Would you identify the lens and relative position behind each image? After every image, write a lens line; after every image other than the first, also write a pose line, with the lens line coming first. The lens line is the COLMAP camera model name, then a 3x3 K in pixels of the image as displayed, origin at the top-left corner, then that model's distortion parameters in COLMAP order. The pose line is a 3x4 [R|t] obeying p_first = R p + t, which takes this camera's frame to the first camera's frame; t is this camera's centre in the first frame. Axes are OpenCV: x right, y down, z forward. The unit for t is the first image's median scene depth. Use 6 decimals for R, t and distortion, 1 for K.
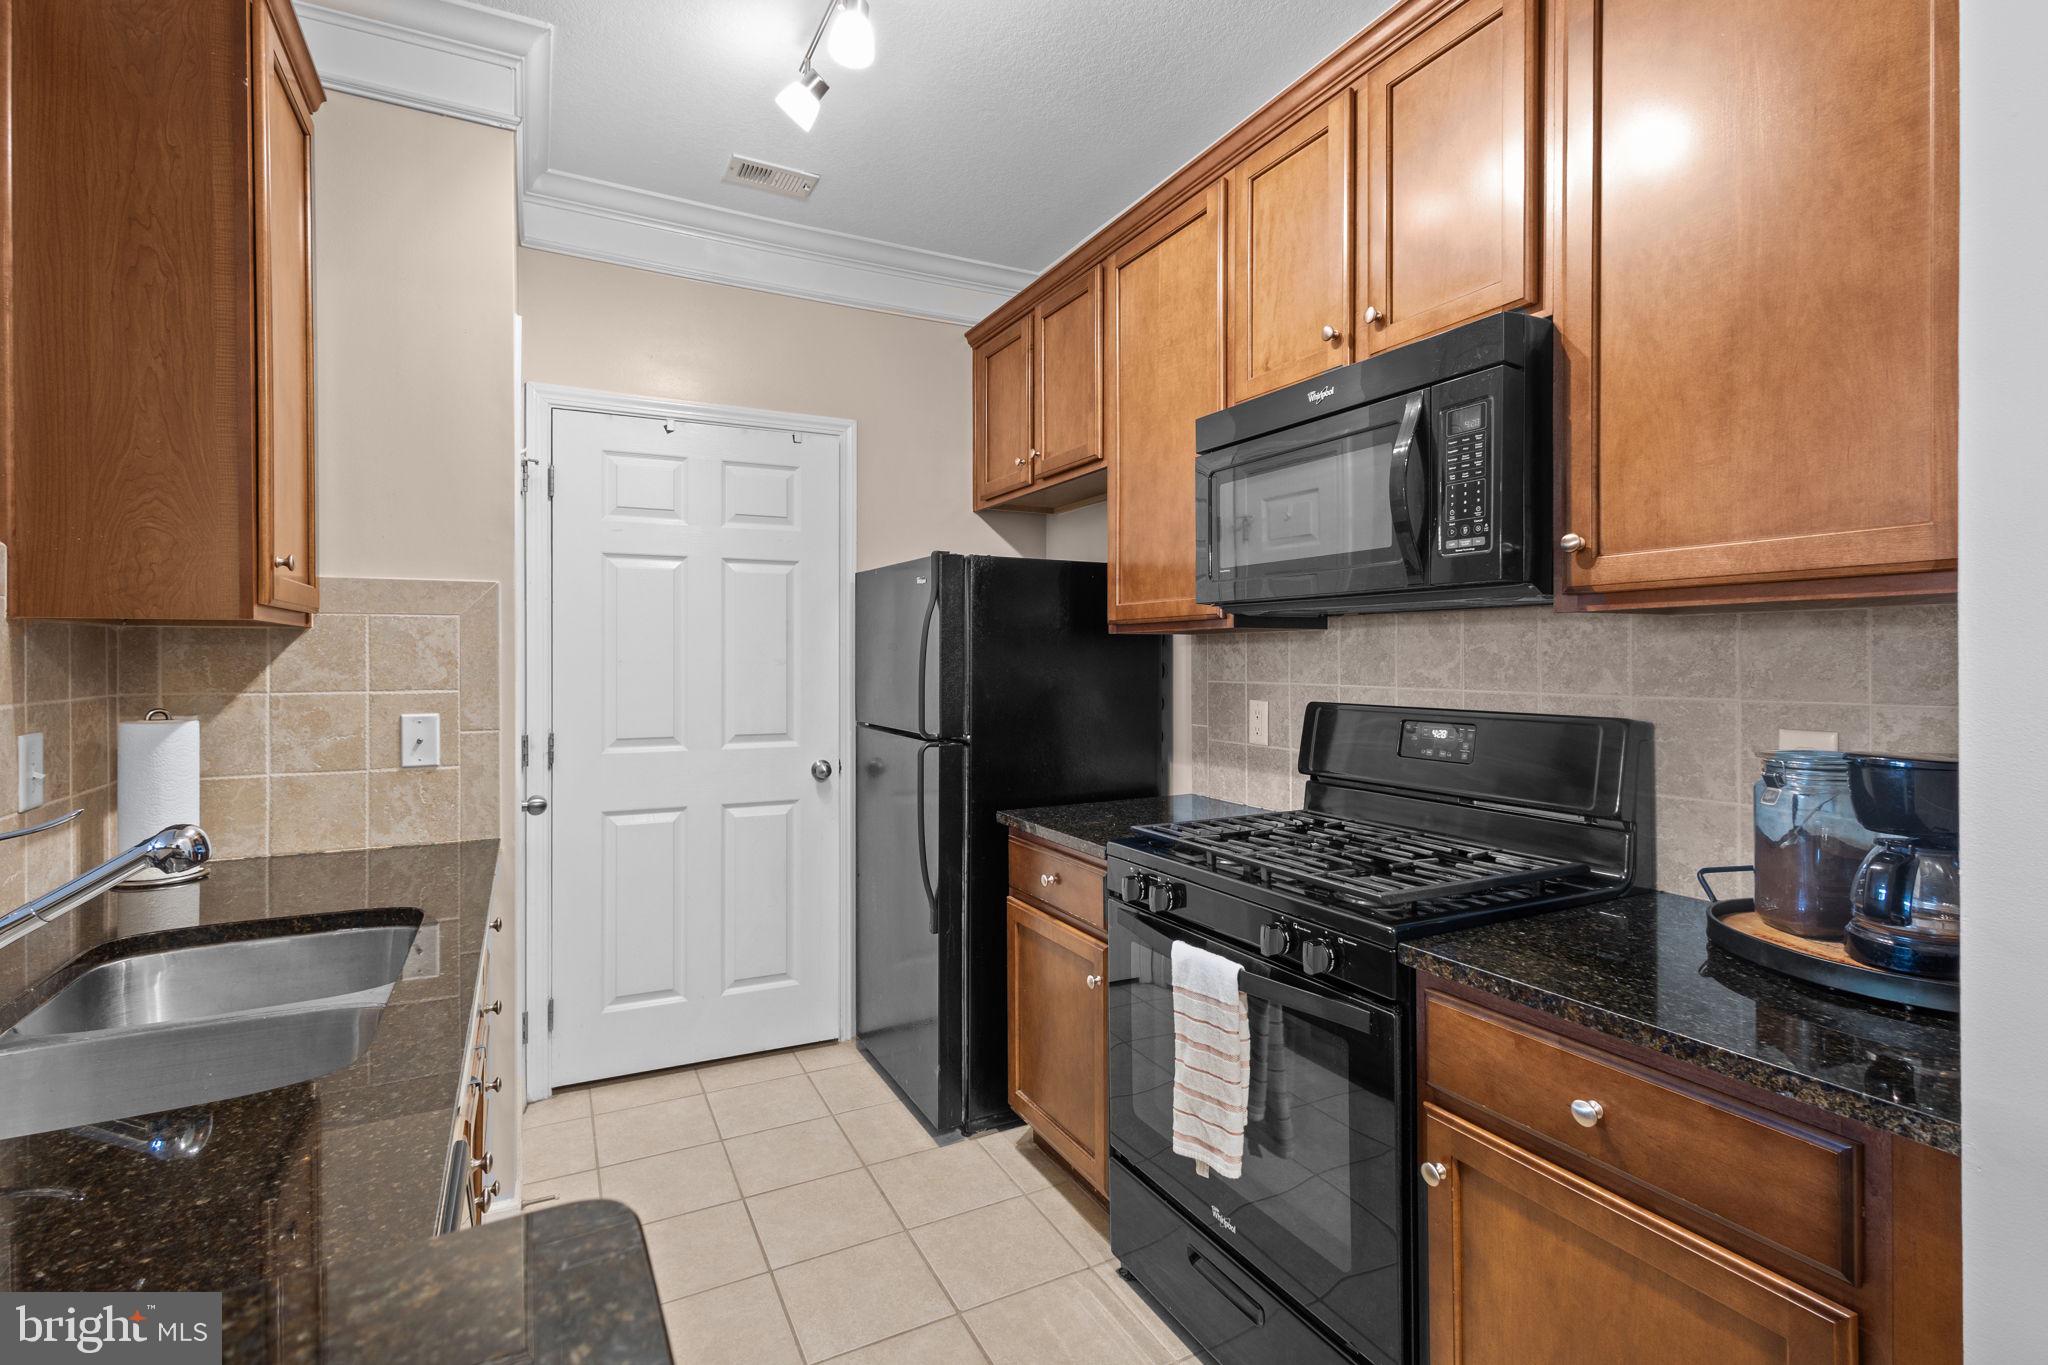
lens RADIAL K [[944.2, 0, 1017.4], [0, 944.2, 658.0], [0, 0, 1]] dist [0.000343, -0.000600]
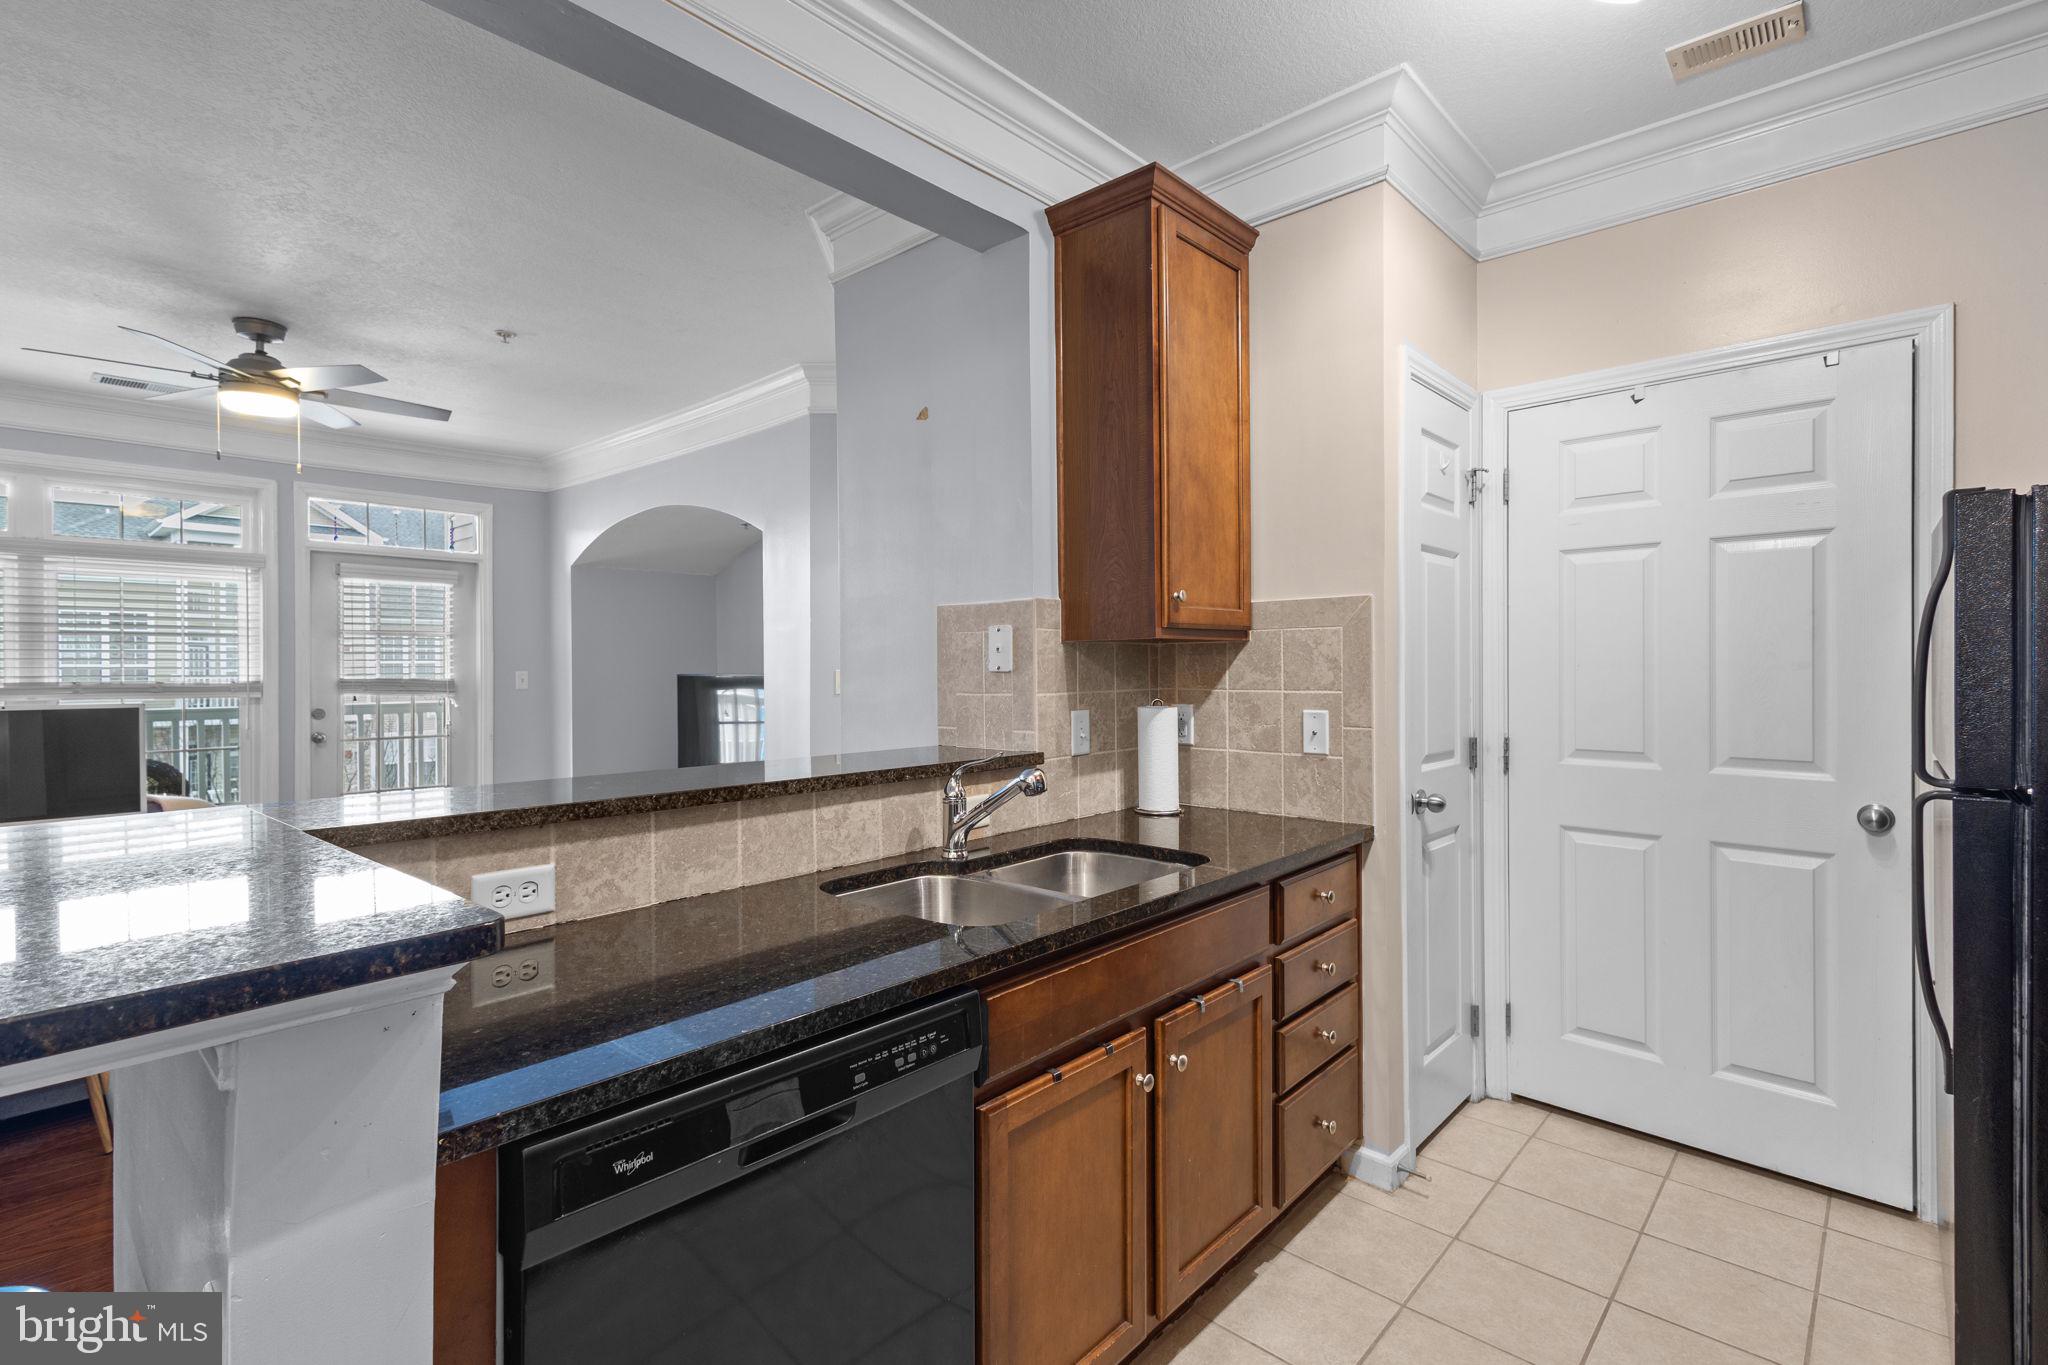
lens RADIAL K [[944.2, 0, 1017.4], [0, 944.2, 658.0], [0, 0, 1]] dist [0.000343, -0.000600]
pose [[0.339538, -0.006260, -0.940571, 0.363462], [0.007481, 0.999964, -0.003954, -0.005268], [0.940563, -0.005694, 0.339573, 0.234431]]
